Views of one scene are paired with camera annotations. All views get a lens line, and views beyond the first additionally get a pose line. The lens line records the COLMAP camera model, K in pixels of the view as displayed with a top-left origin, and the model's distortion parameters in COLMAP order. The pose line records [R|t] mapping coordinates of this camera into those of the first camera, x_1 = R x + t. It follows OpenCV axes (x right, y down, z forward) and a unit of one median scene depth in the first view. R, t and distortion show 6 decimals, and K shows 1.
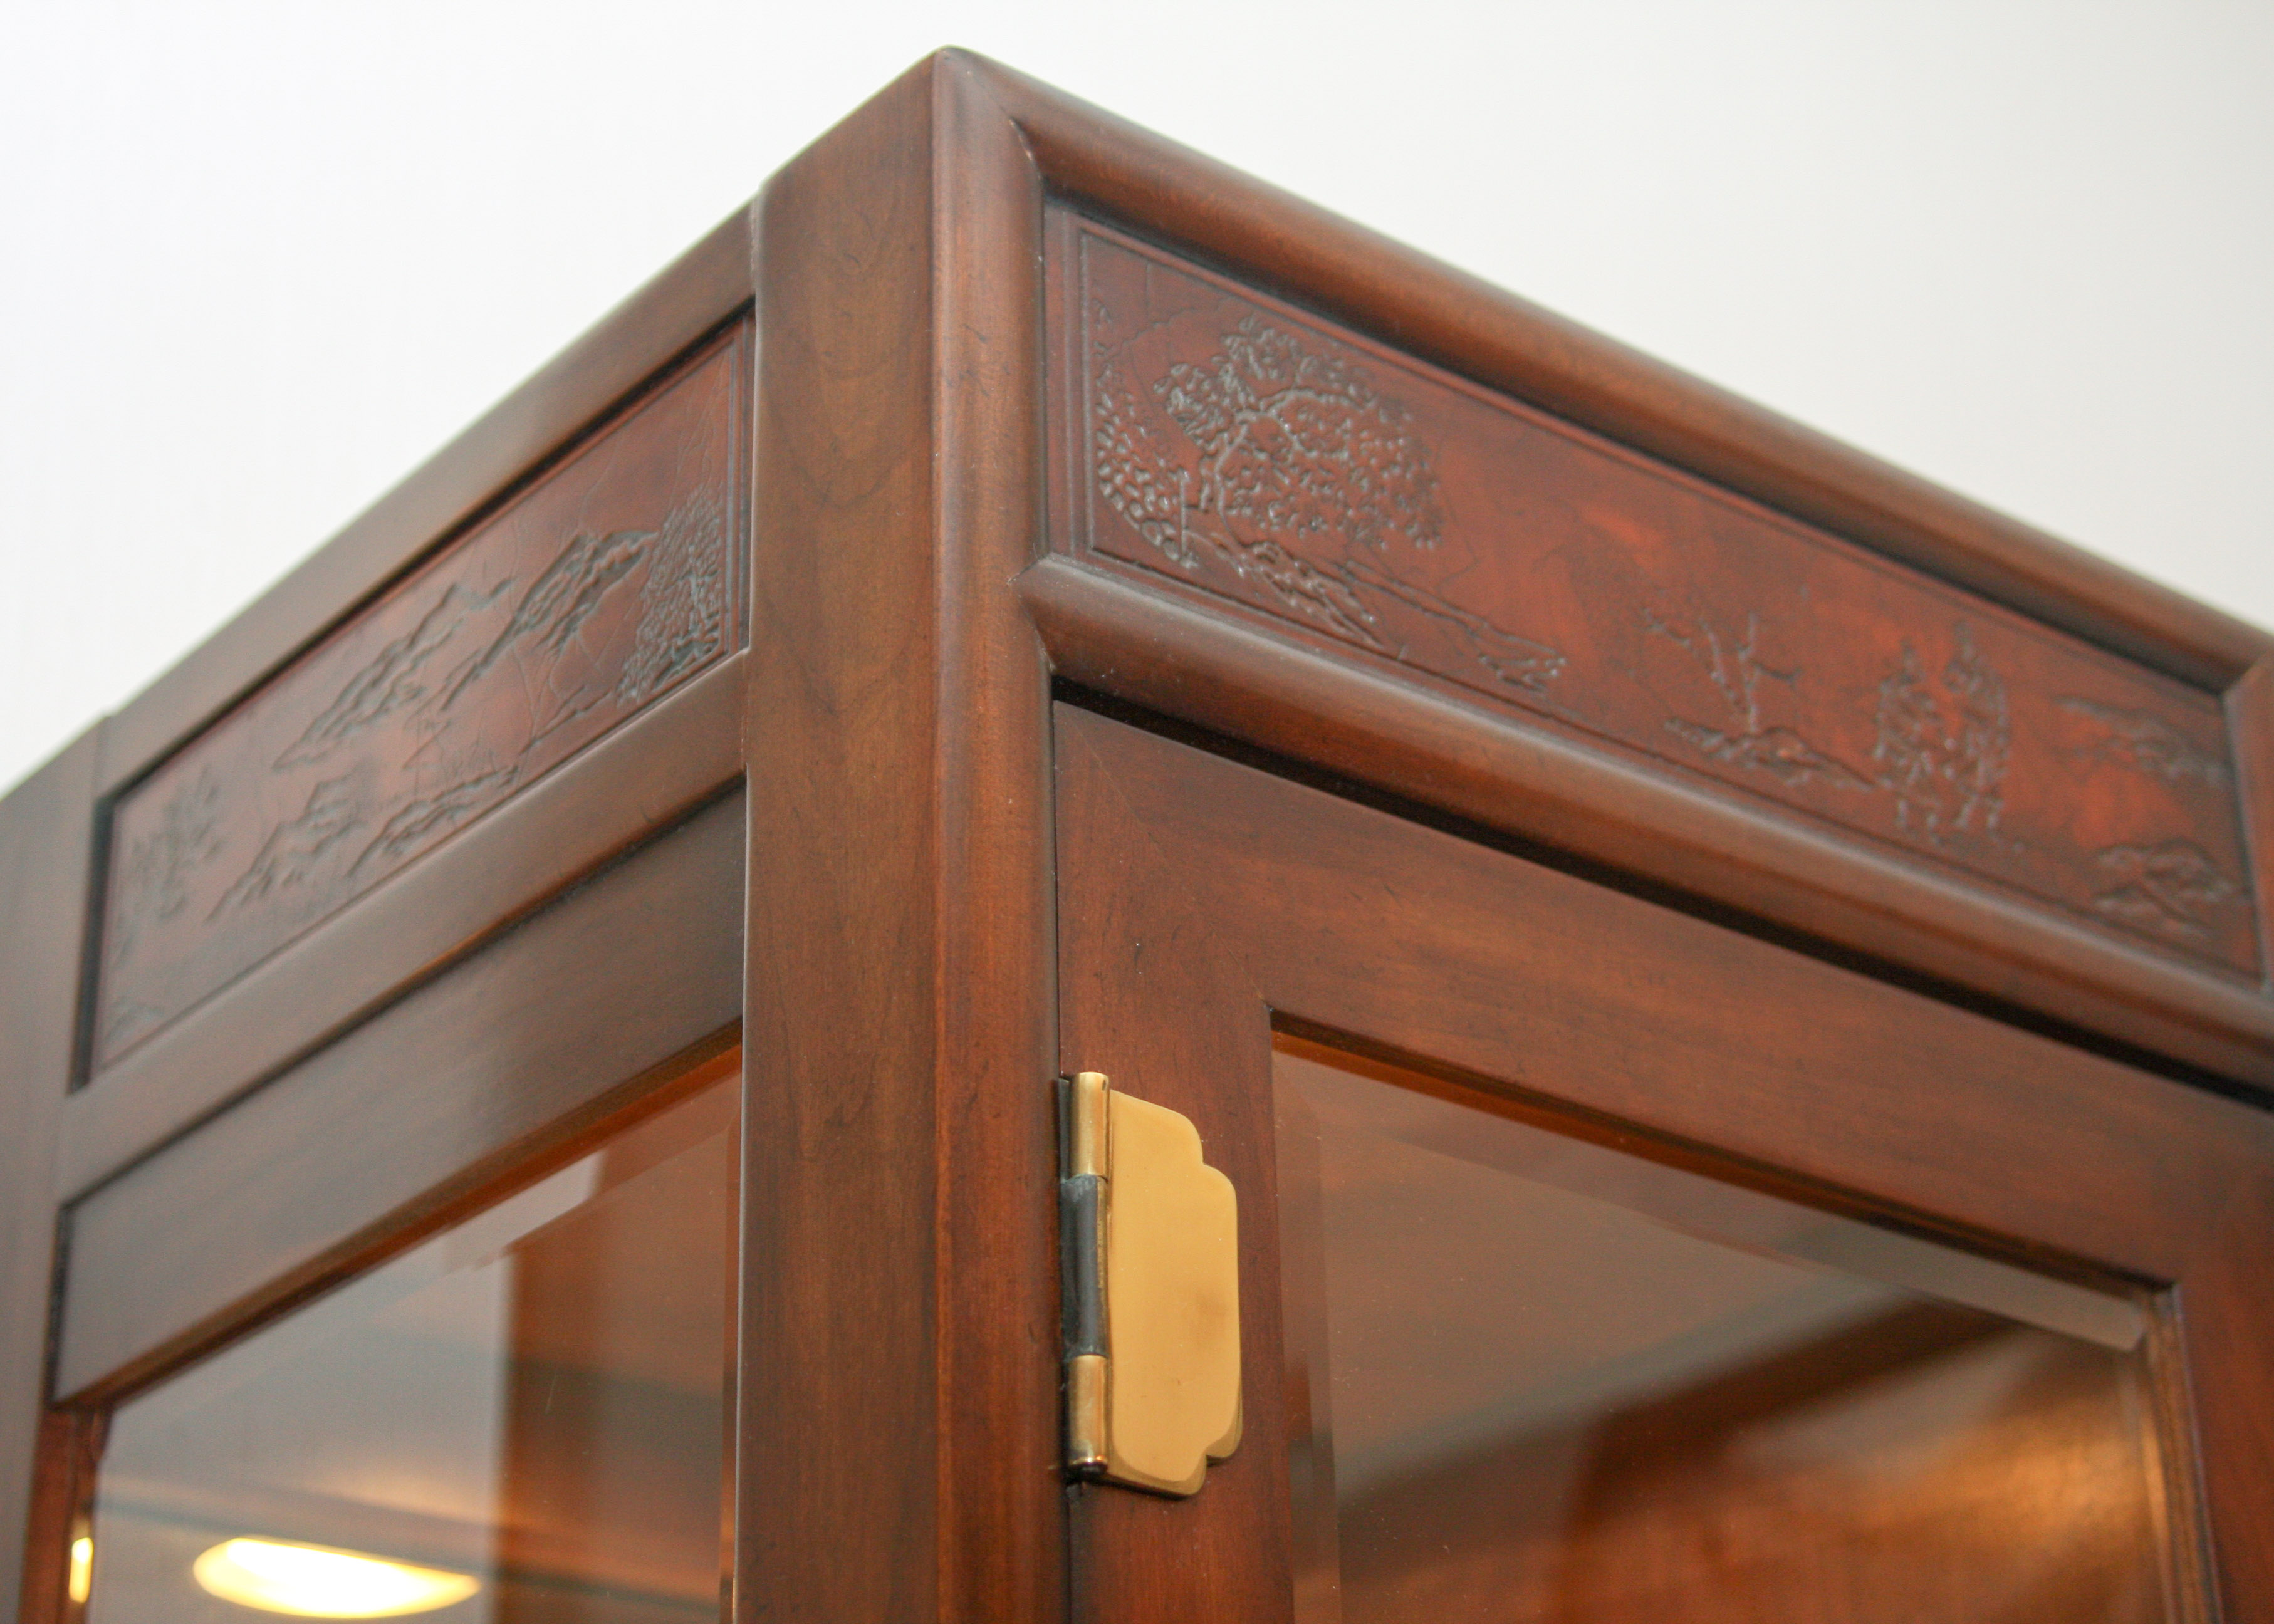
lens RADIAL K [[4265.9, 0, 1142.7], [0, 4265.9, 815.4], [0, 0, 1]] dist [-0.047435, 0.000000]
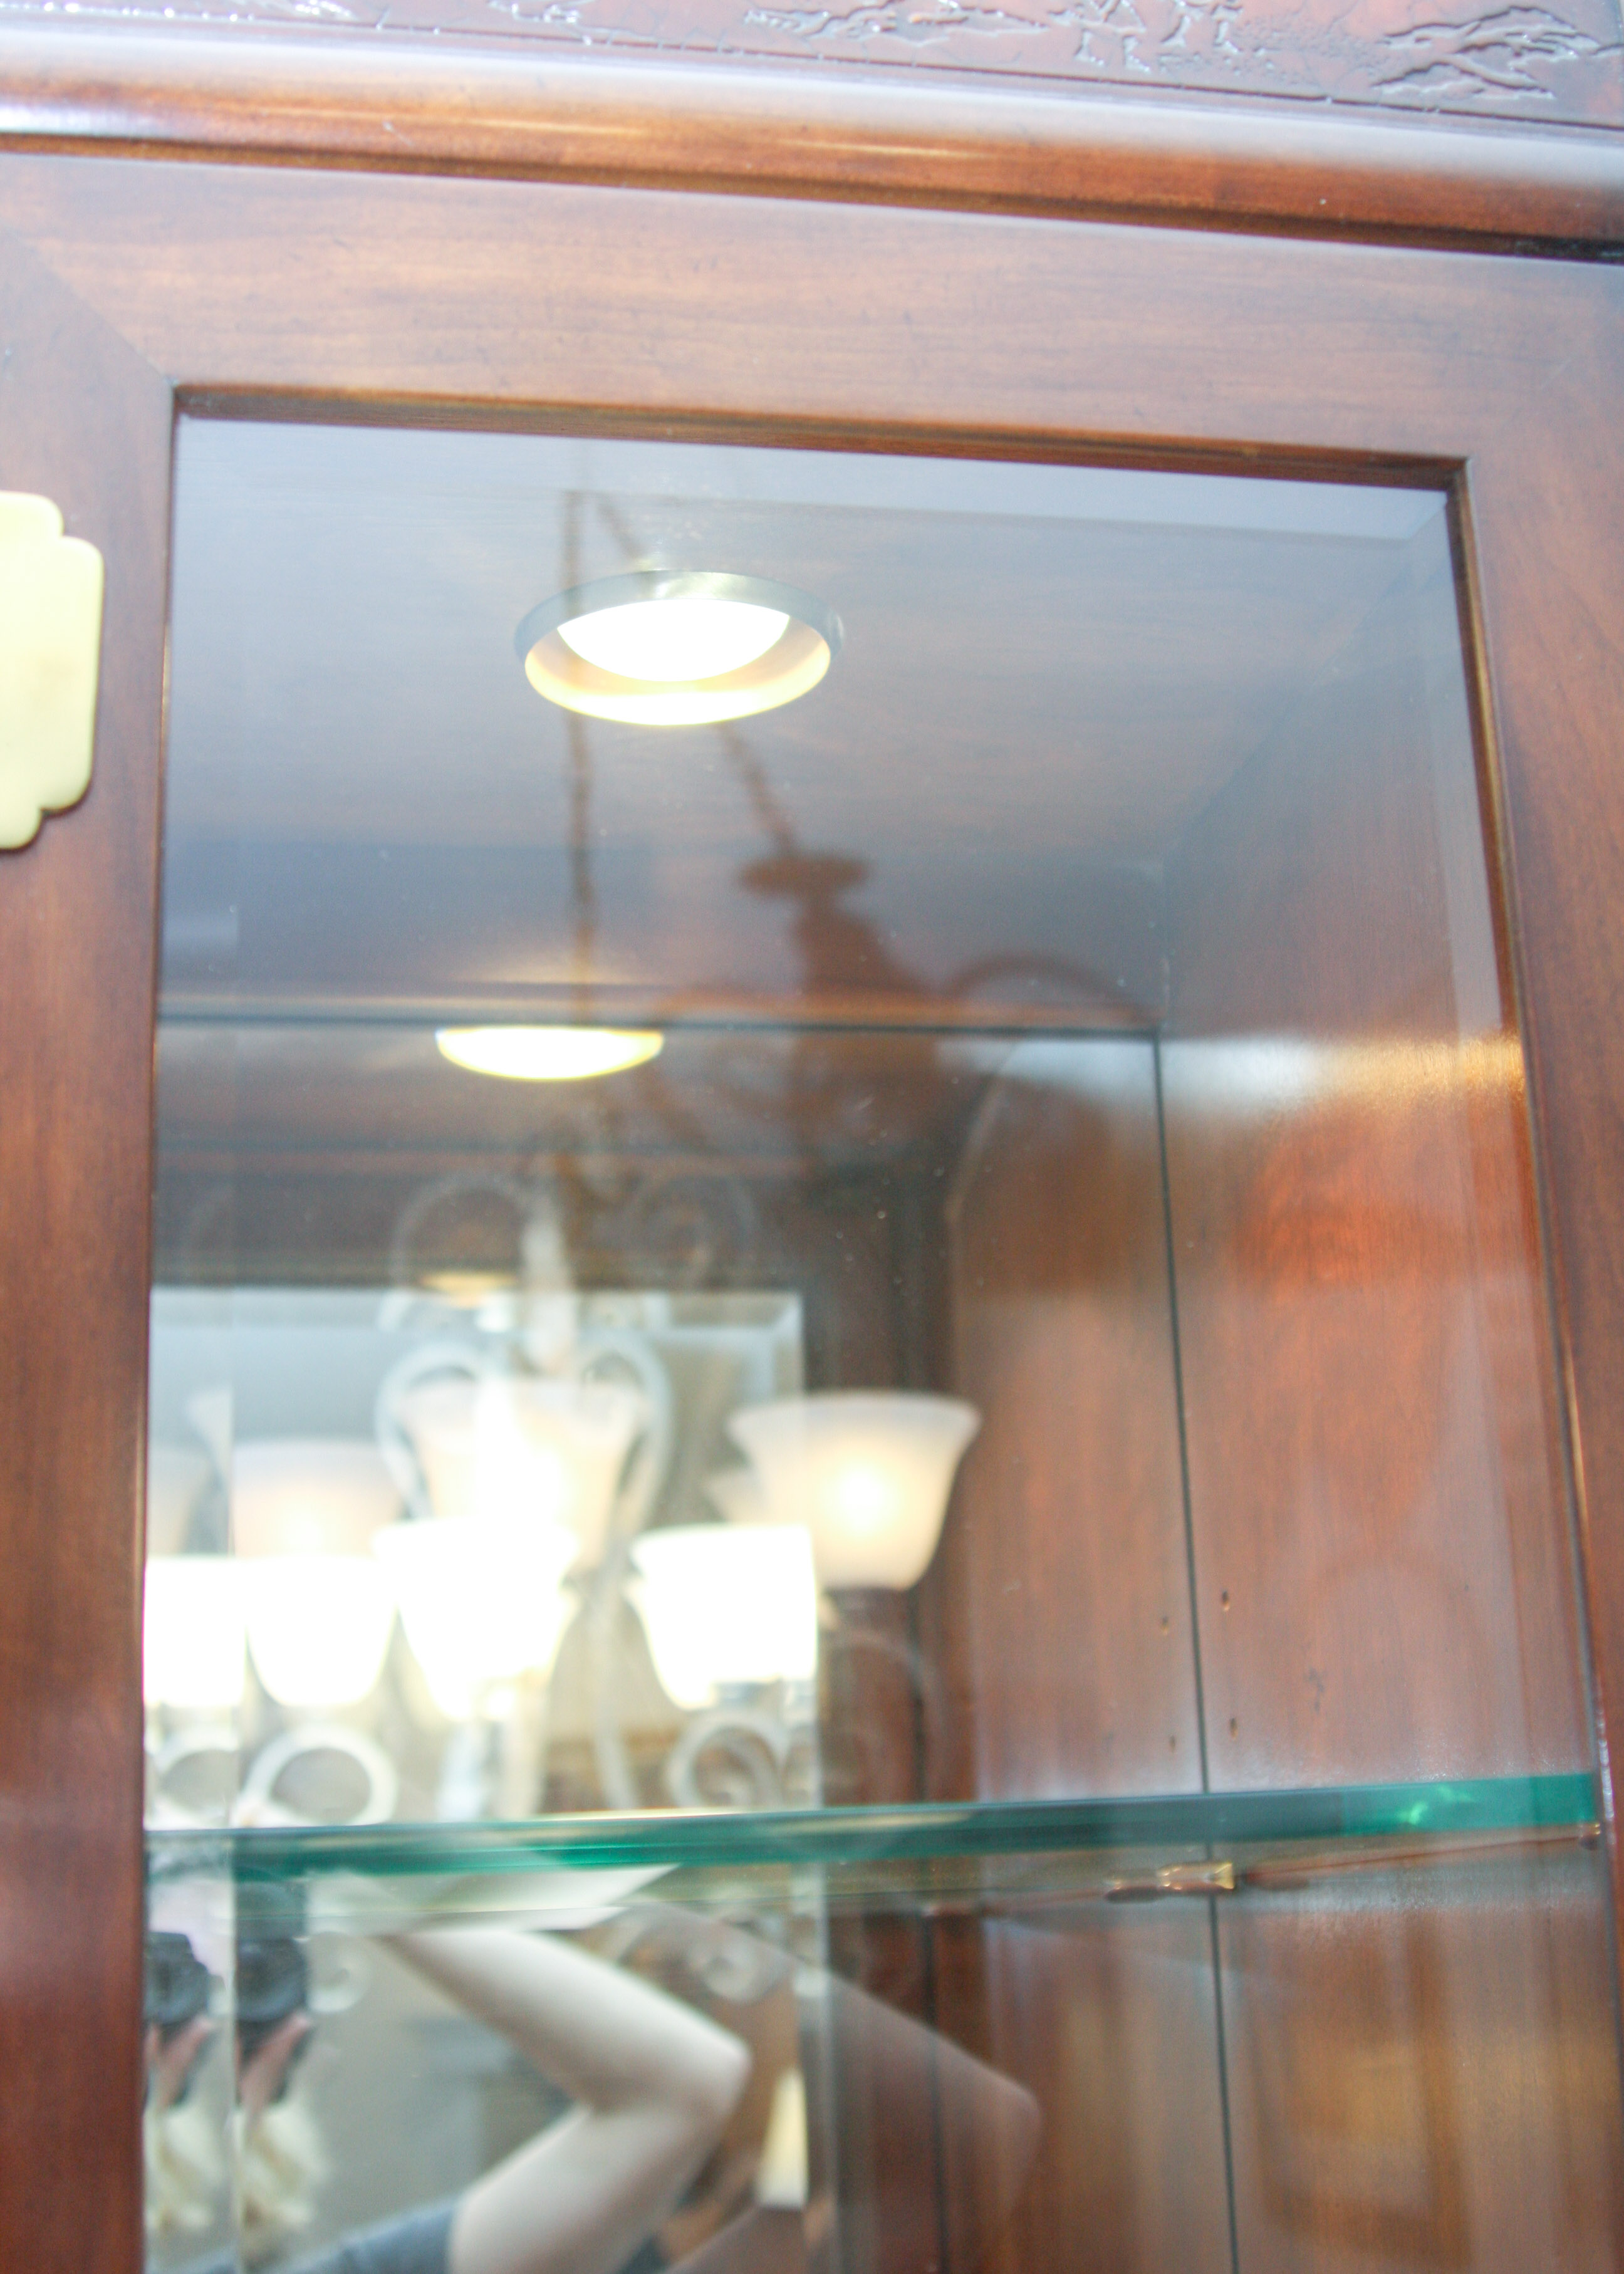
lens RADIAL K [[3036.3, 0, 811.4], [0, 3036.3, 1132.8], [0, 0, 1]] dist [-0.122657, 0.000000]
pose [[0.878996, -0.132489, -0.458054, 0.459445], [0.218926, 0.965523, 0.140845, 0.147605], [0.423601, -0.224082, 0.877695, 0.365064]]
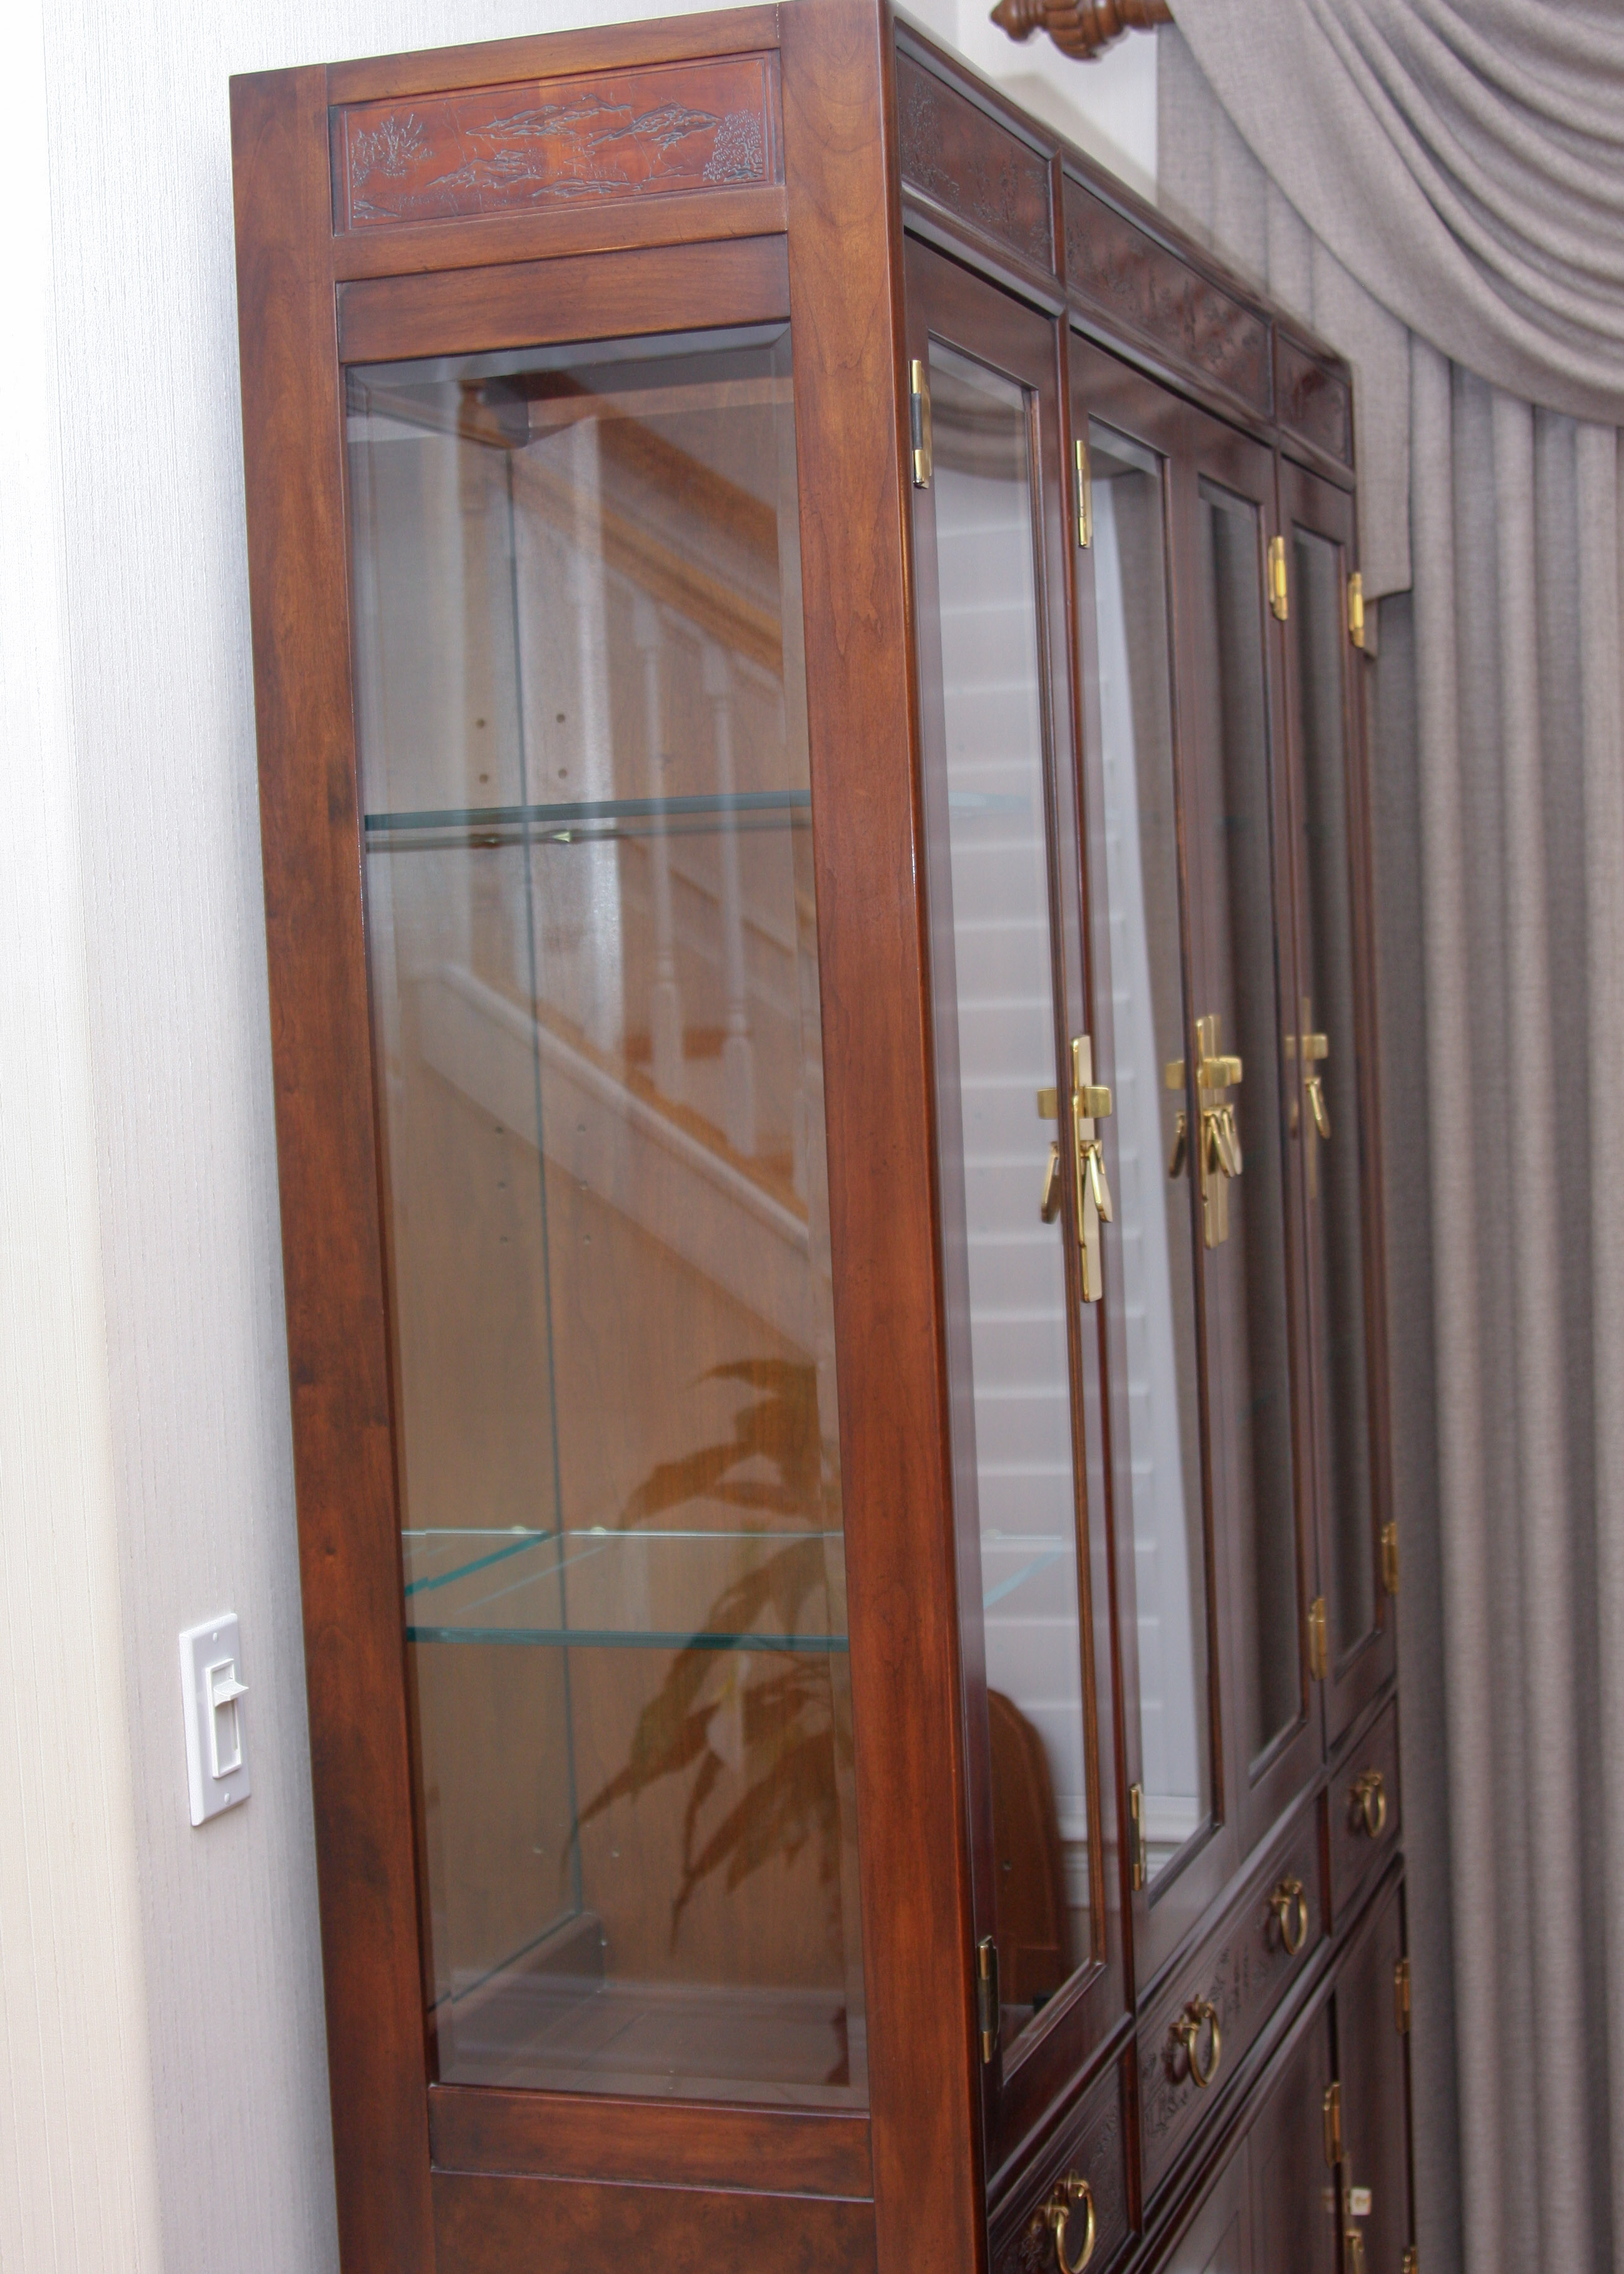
lens RADIAL K [[3574.2, 0, 805.6], [0, 3574.2, 1139.2], [0, 0, 1]] dist [-0.083209, 0.000000]
pose [[0.834163, -0.039852, 0.550077, -1.481680], [-0.219028, 0.891423, 0.396727, -0.435466], [-0.506161, -0.451417, 0.734863, -1.151877]]
